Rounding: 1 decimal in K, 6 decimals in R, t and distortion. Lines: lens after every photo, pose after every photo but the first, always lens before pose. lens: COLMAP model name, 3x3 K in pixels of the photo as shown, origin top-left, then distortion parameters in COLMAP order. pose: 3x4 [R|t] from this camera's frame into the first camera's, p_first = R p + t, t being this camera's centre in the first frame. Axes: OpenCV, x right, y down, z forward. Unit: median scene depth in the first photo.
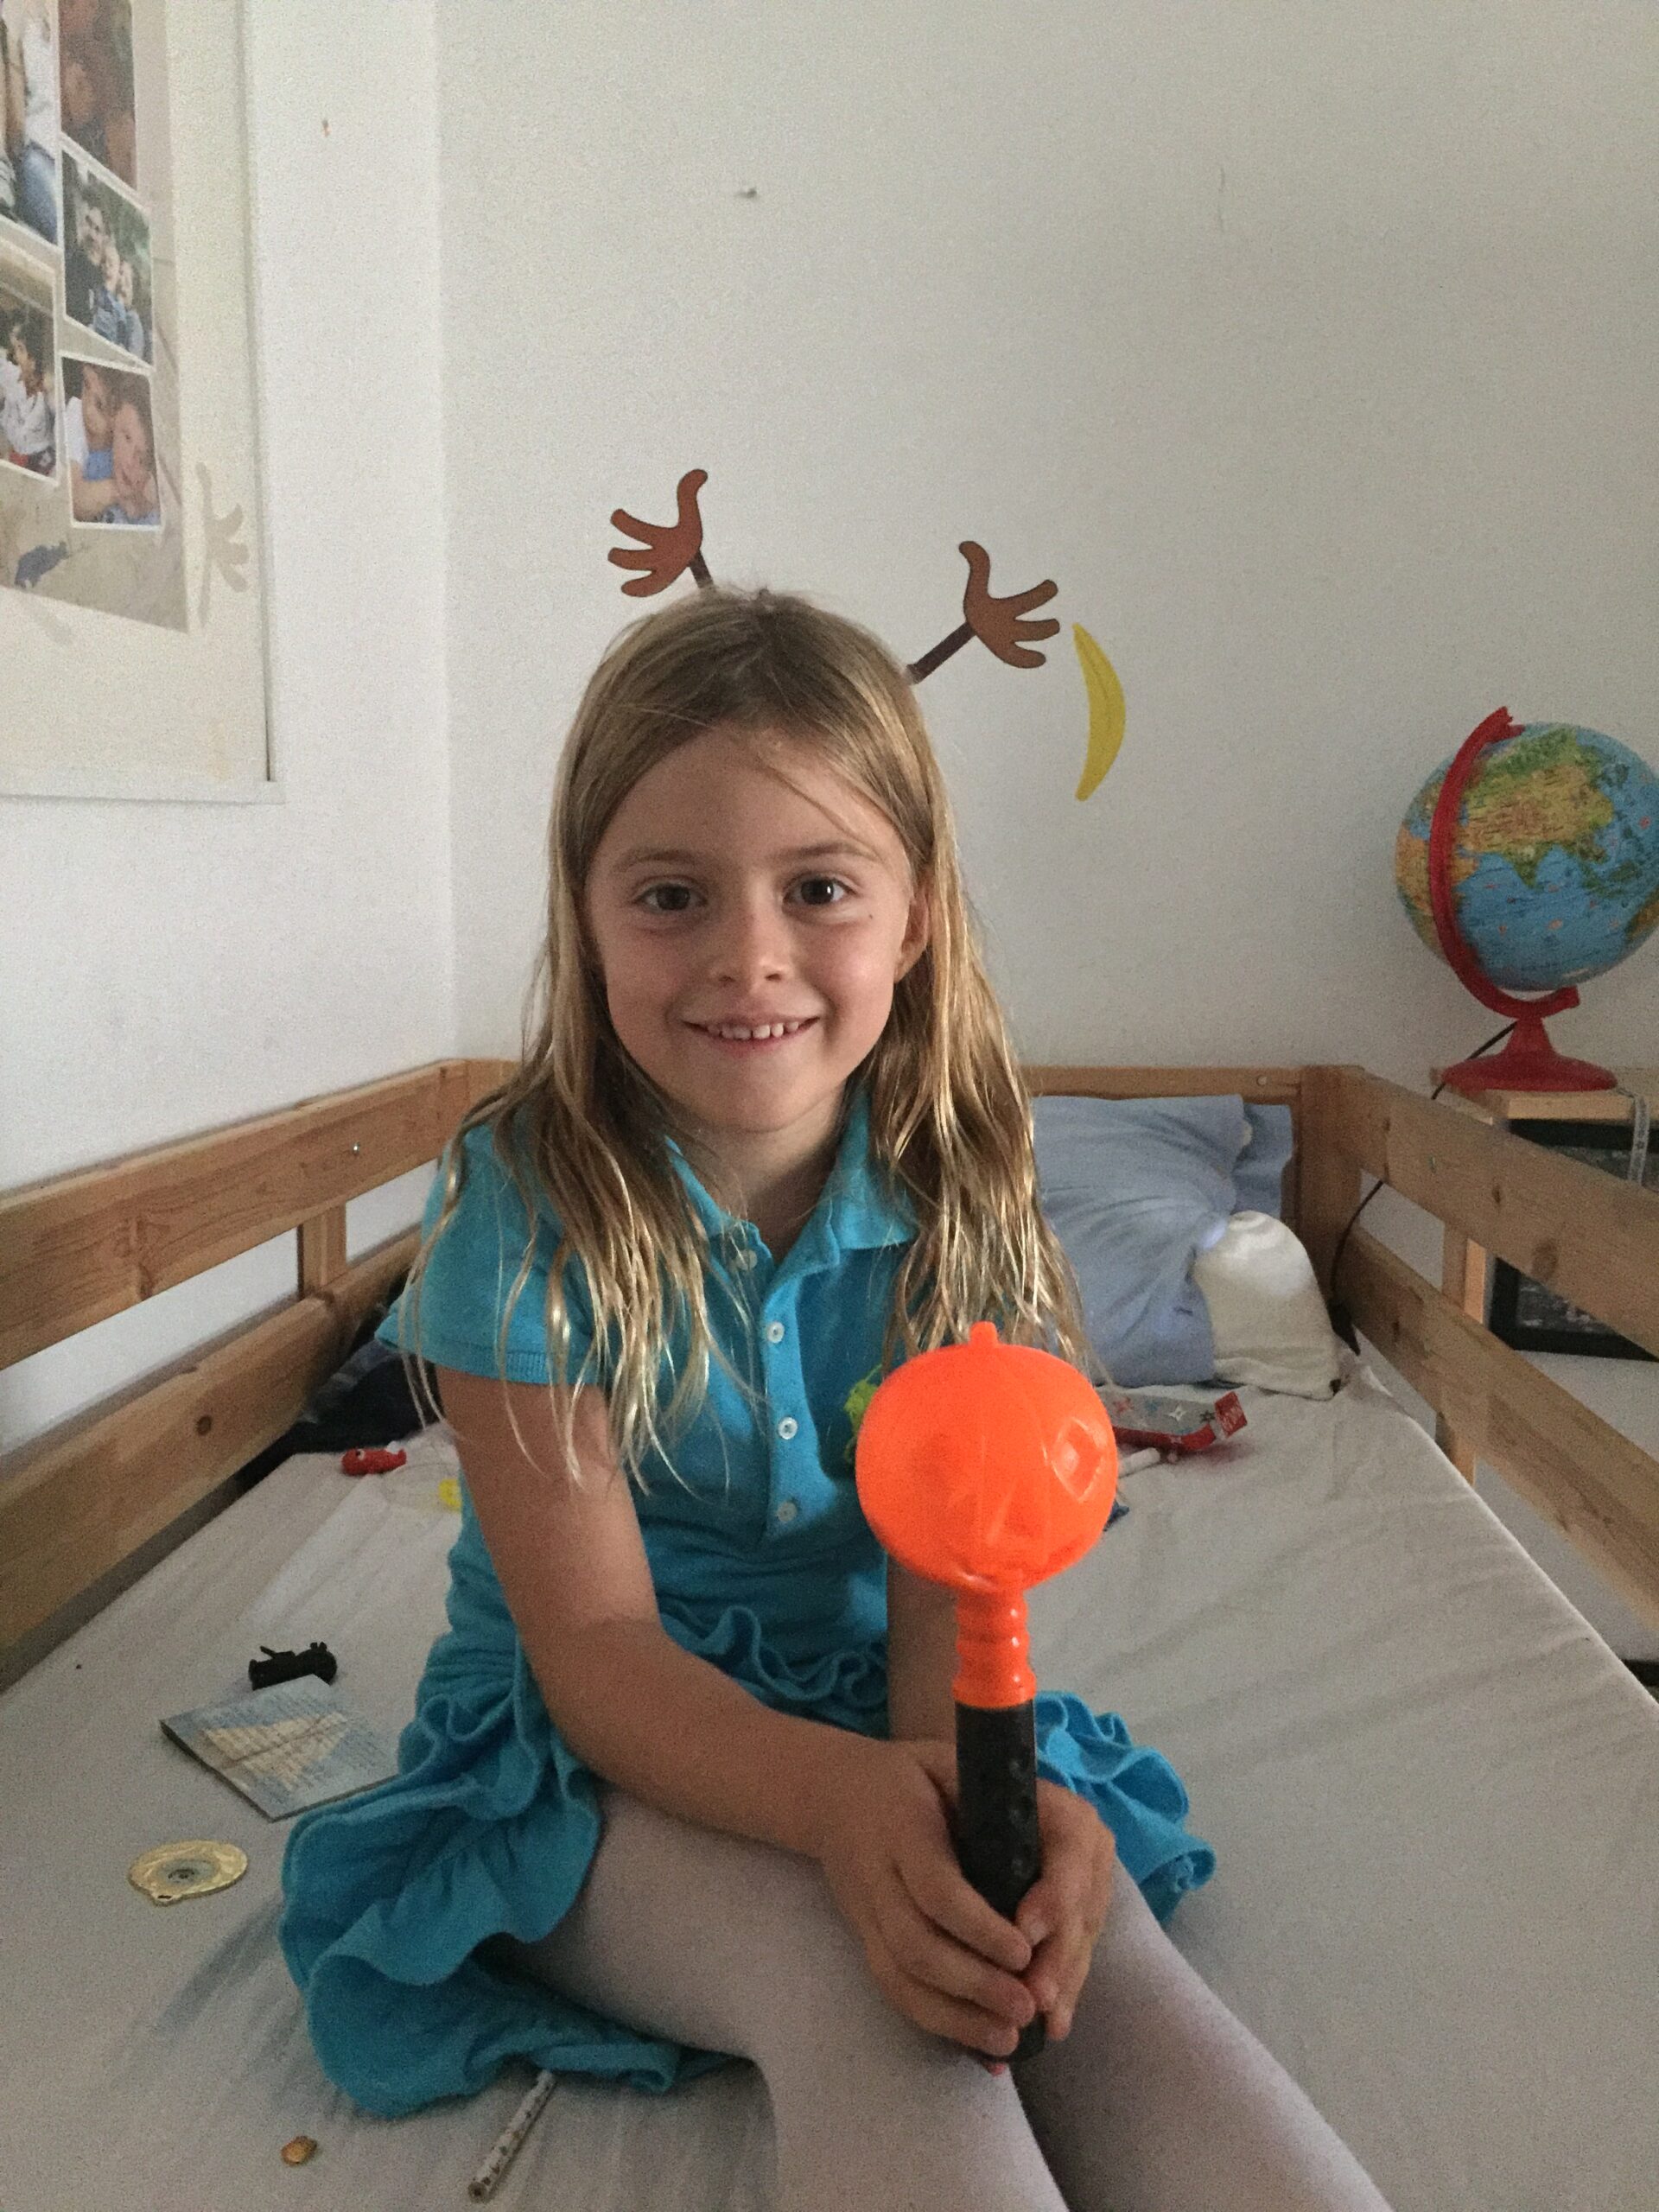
lens RADIAL K [[1910.7, 0, 832.1], [0, 1910.7, 1129.3], [0, 0, 1]] dist [0.097379, -0.137887]
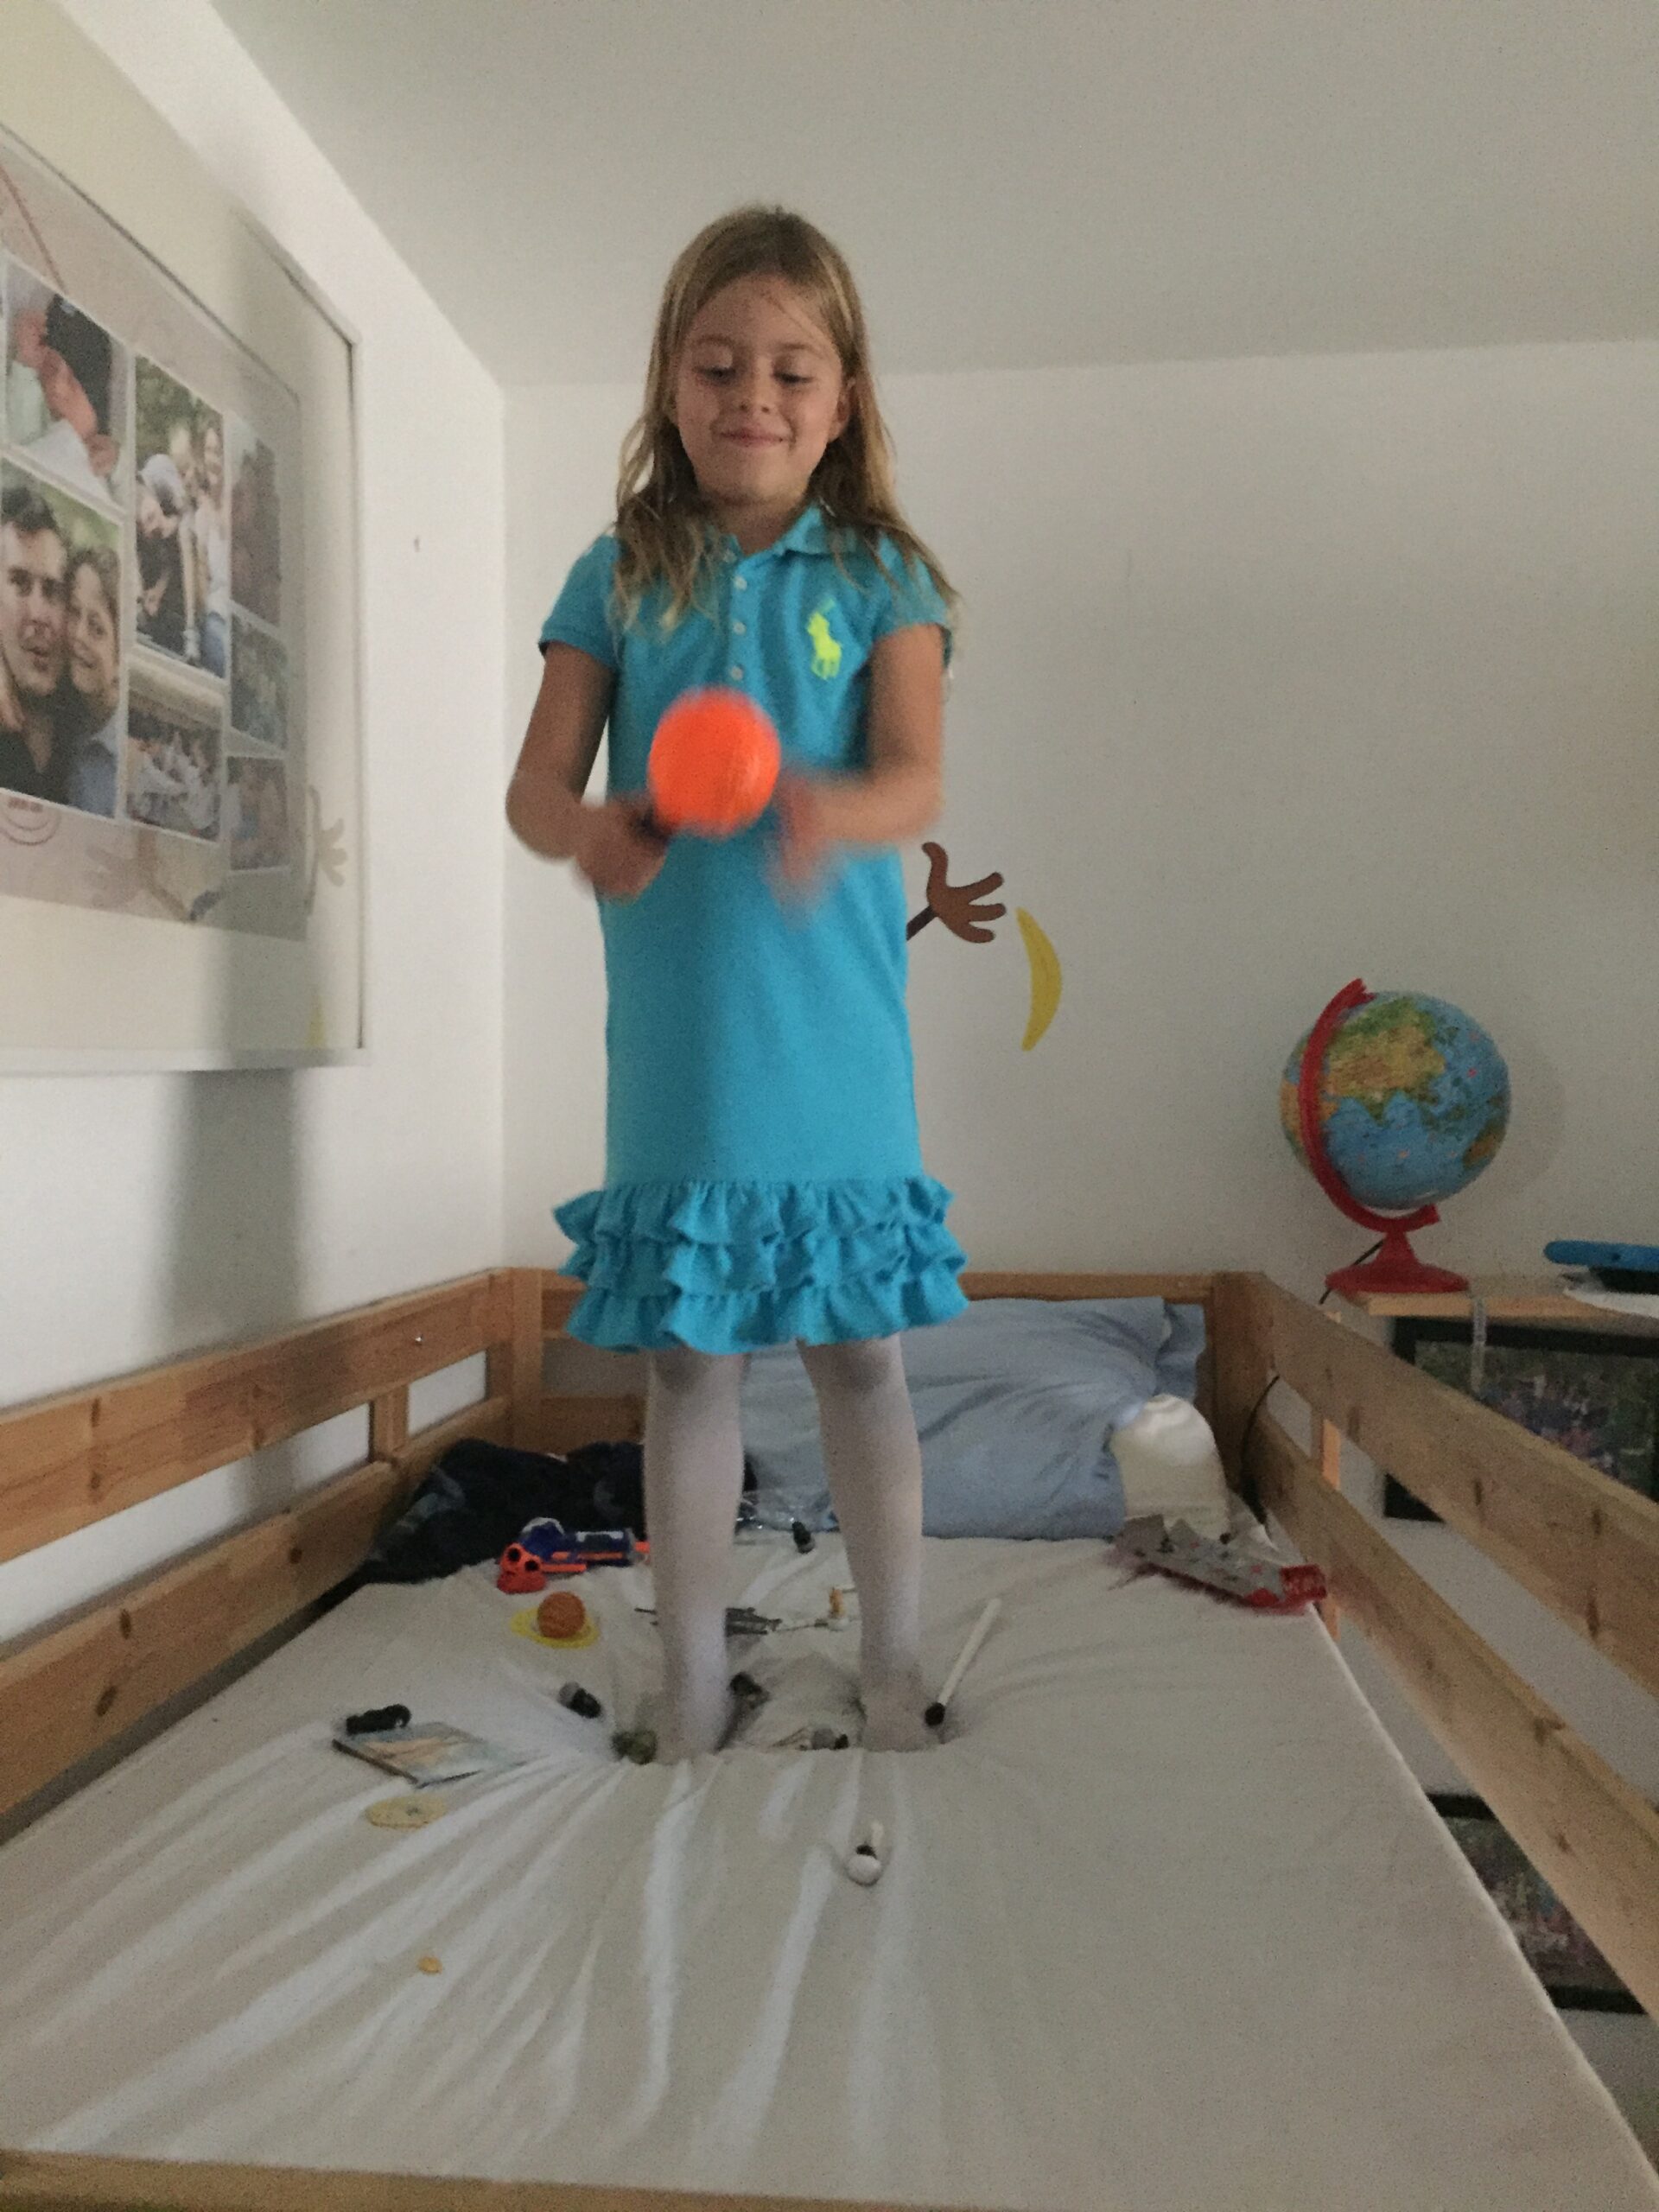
lens RADIAL K [[1876.0, 0, 822.2], [0, 1876.0, 1123.1], [0, 0, 1]] dist [0.073288, -0.091617]
pose [[0.999554, -0.003506, -0.029664, 0.043162], [0.000038, 0.993236, -0.116110, 0.011720], [0.029871, 0.116058, 0.992793, -0.190329]]
